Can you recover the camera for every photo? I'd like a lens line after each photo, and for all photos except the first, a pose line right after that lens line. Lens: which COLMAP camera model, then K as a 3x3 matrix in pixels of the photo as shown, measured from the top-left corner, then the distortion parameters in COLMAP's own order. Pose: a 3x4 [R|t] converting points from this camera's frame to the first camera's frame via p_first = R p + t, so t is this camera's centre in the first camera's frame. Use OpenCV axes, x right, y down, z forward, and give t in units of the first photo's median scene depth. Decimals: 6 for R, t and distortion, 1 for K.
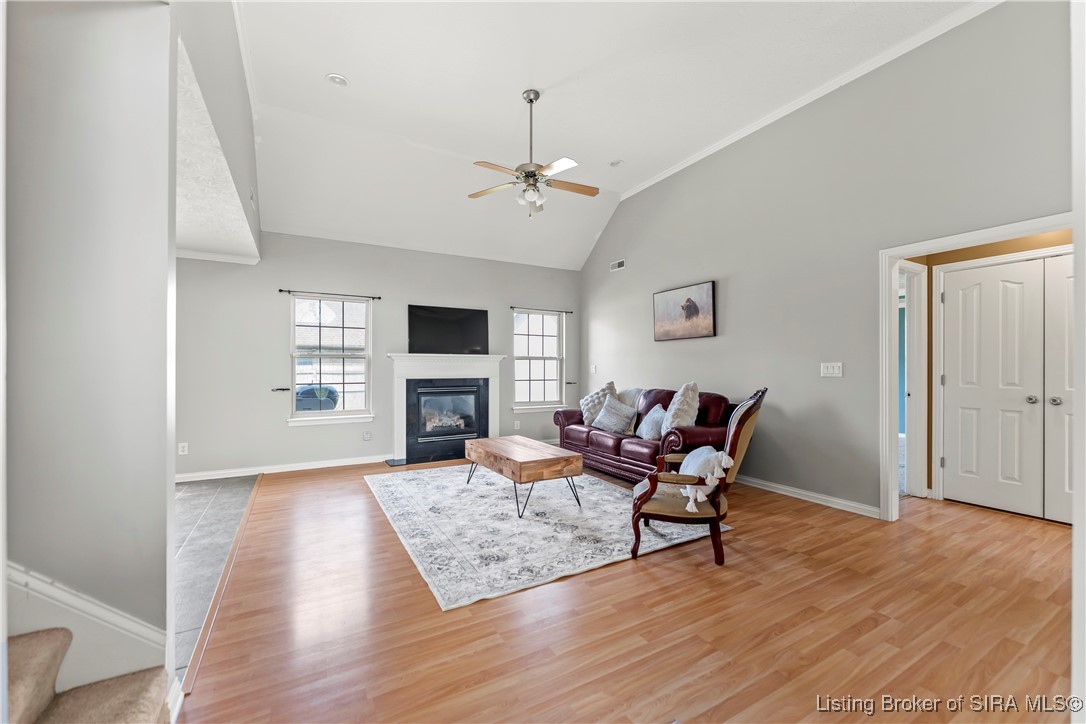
lens RADIAL K [[434.1, 0, 548.3], [0, 434.1, 364.7], [0, 0, 1]] dist [-0.000972, 0.000029]
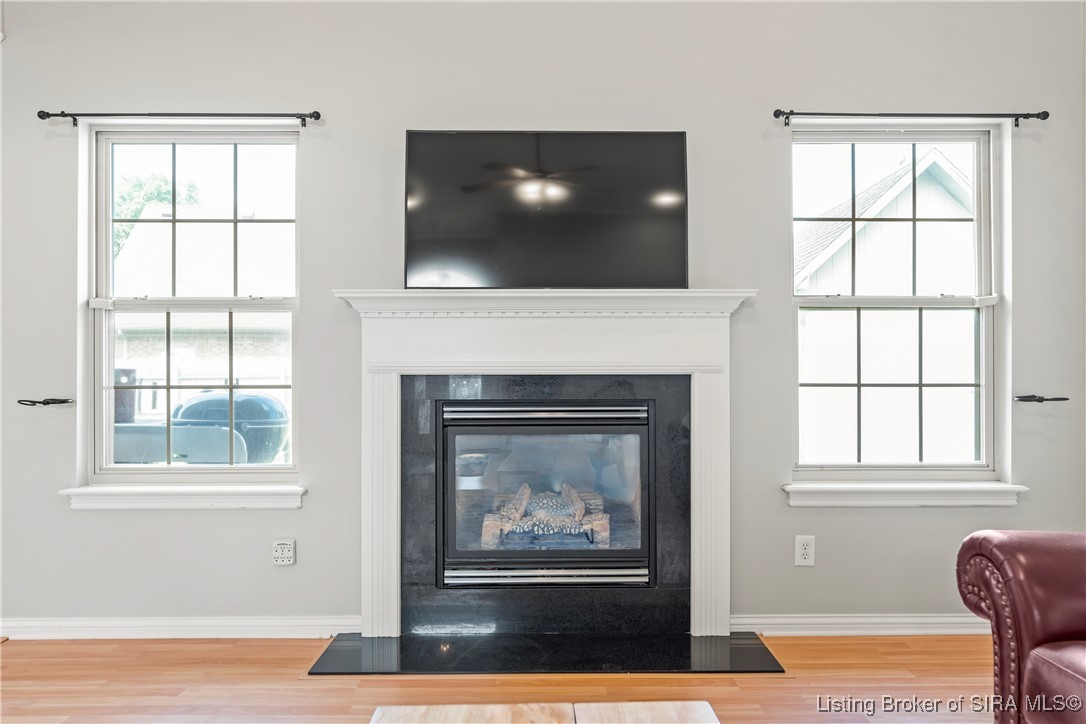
lens RADIAL K [[753.9, 0, 538.5], [0, 753.9, 359.0], [0, 0, 1]] dist [-0.008151, -0.000229]
pose [[0.871281, -0.003762, -0.490770, 0.016204], [0.005215, 0.999985, 0.001593, 0.021624], [0.490757, -0.003947, 0.871288, 0.598800]]
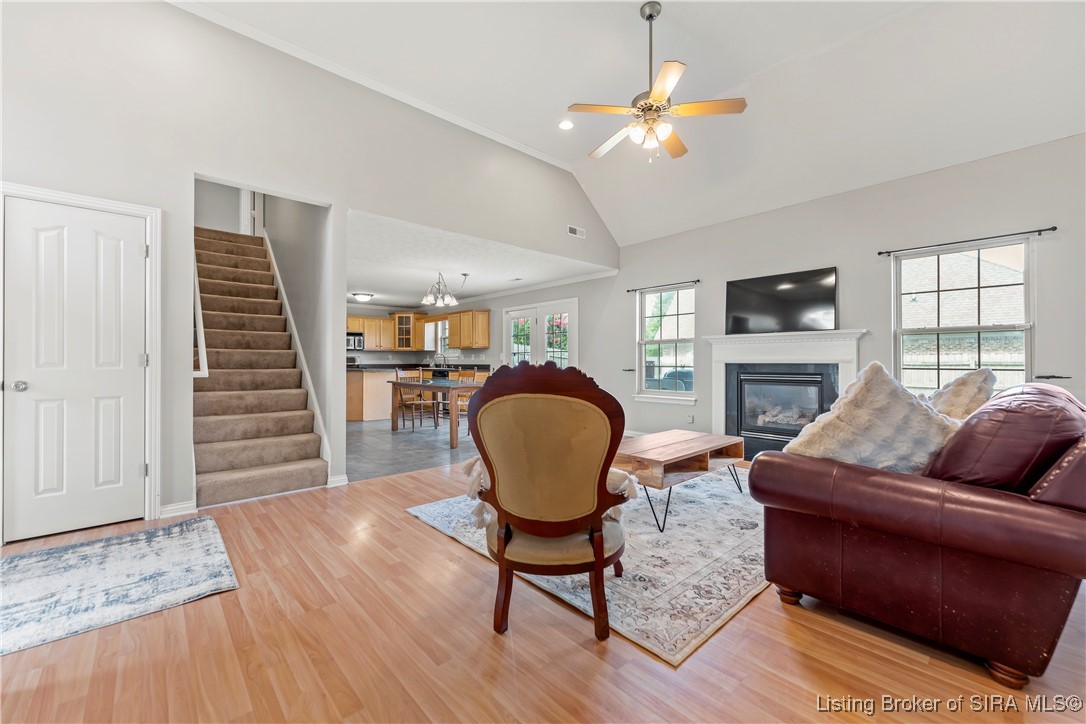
lens RADIAL K [[434.1, 0, 543.1], [0, 434.1, 362.3], [0, 0, 1]] dist [-0.000972, 0.000029]
pose [[0.216554, 0.002285, -0.976268, 0.492299], [0.005245, 0.999980, 0.003503, 0.026230], [0.976257, -0.005879, 0.216538, 0.437008]]
